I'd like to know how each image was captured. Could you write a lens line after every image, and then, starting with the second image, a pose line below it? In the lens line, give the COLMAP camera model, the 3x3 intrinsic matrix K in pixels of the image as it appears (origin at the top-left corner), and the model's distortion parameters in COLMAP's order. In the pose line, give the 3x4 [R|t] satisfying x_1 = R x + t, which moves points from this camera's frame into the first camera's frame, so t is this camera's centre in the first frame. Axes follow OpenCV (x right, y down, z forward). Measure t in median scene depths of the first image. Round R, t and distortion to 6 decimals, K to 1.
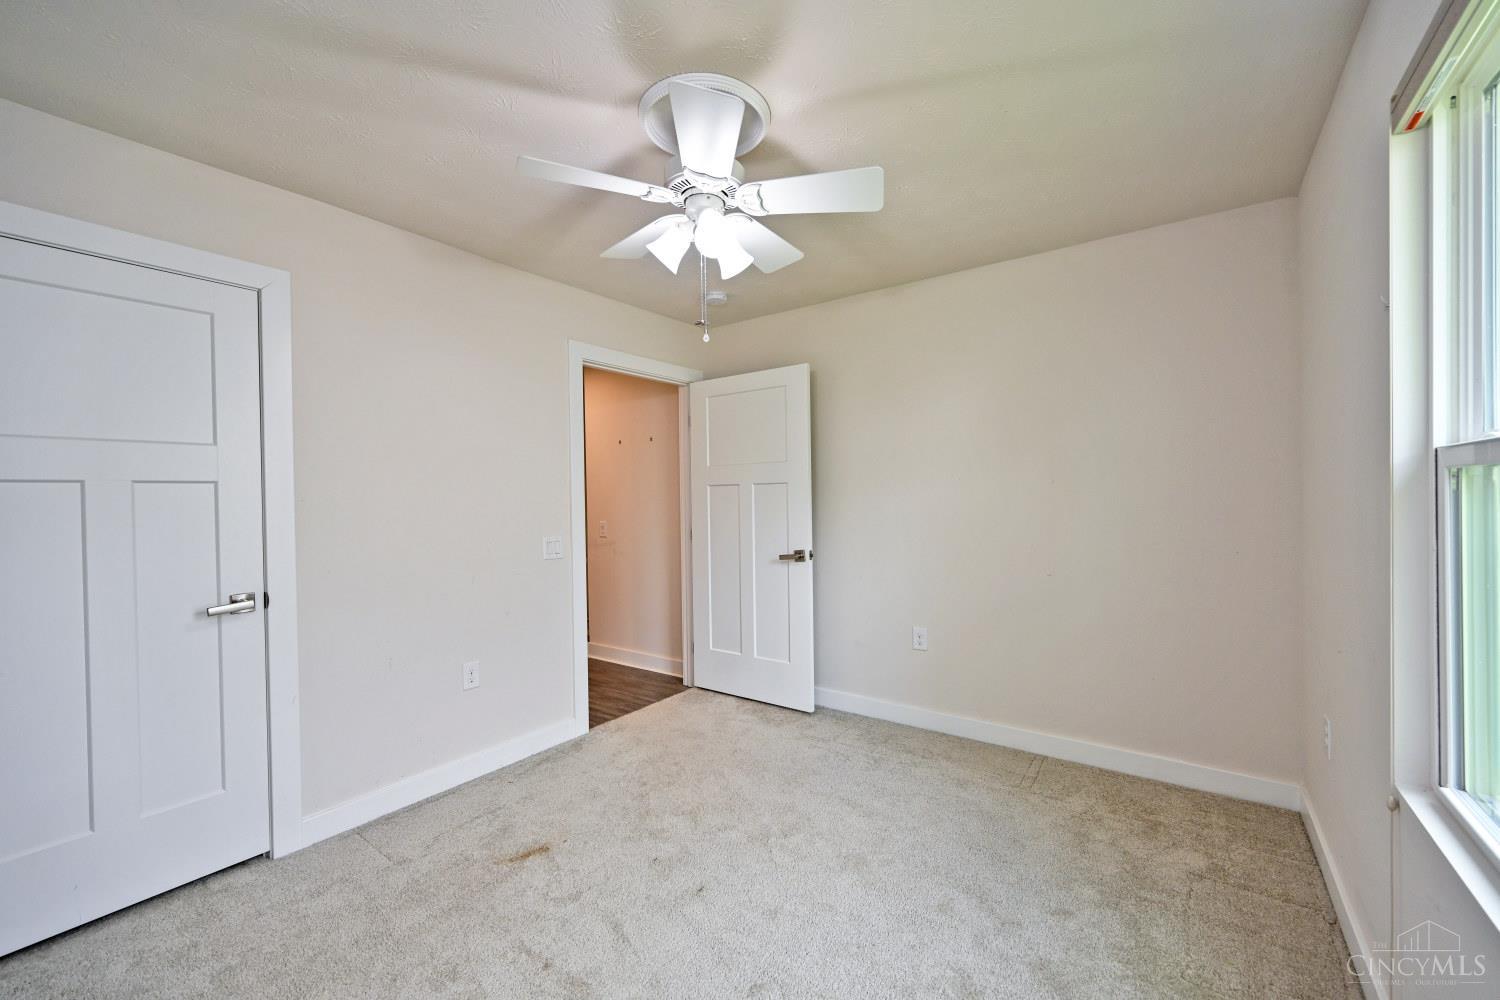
lens RADIAL K [[589.4, 0, 752.9], [0, 589.4, 503.7], [0, 0, 1]] dist [-0.001195, -0.000422]
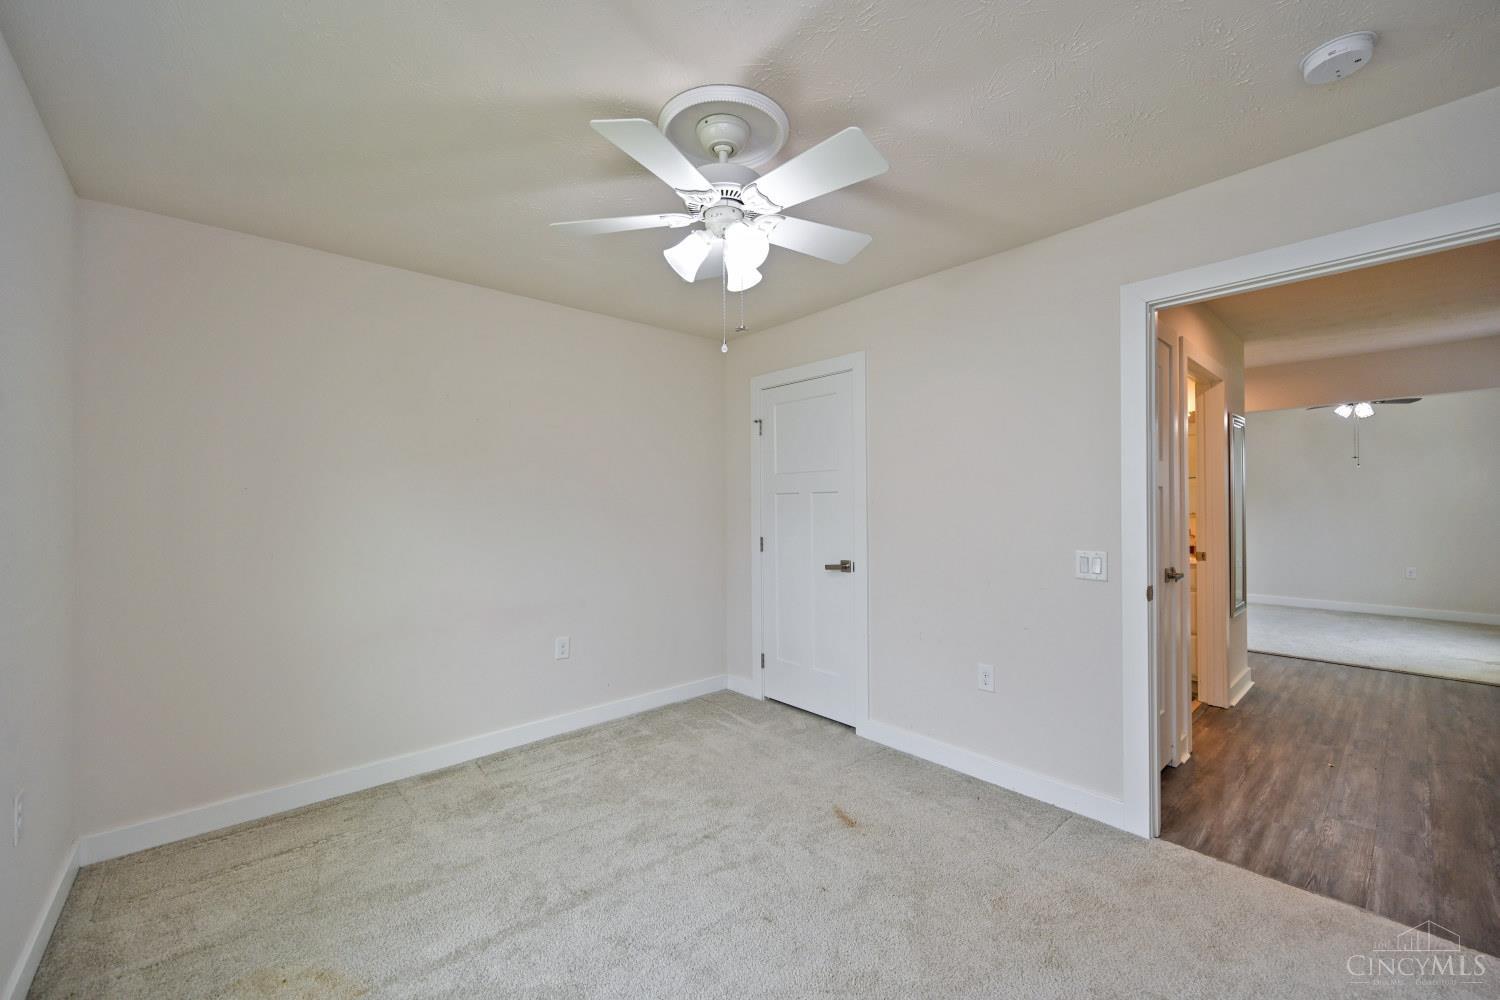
lens RADIAL K [[589.4, 0, 752.9], [0, 589.4, 503.7], [0, 0, 1]] dist [-0.001195, -0.000422]
pose [[-0.203479, 0.014487, -0.978972, 0.601860], [-0.002181, 0.999881, 0.015250, -0.021484], [0.979077, 0.005239, -0.203423, 0.835285]]
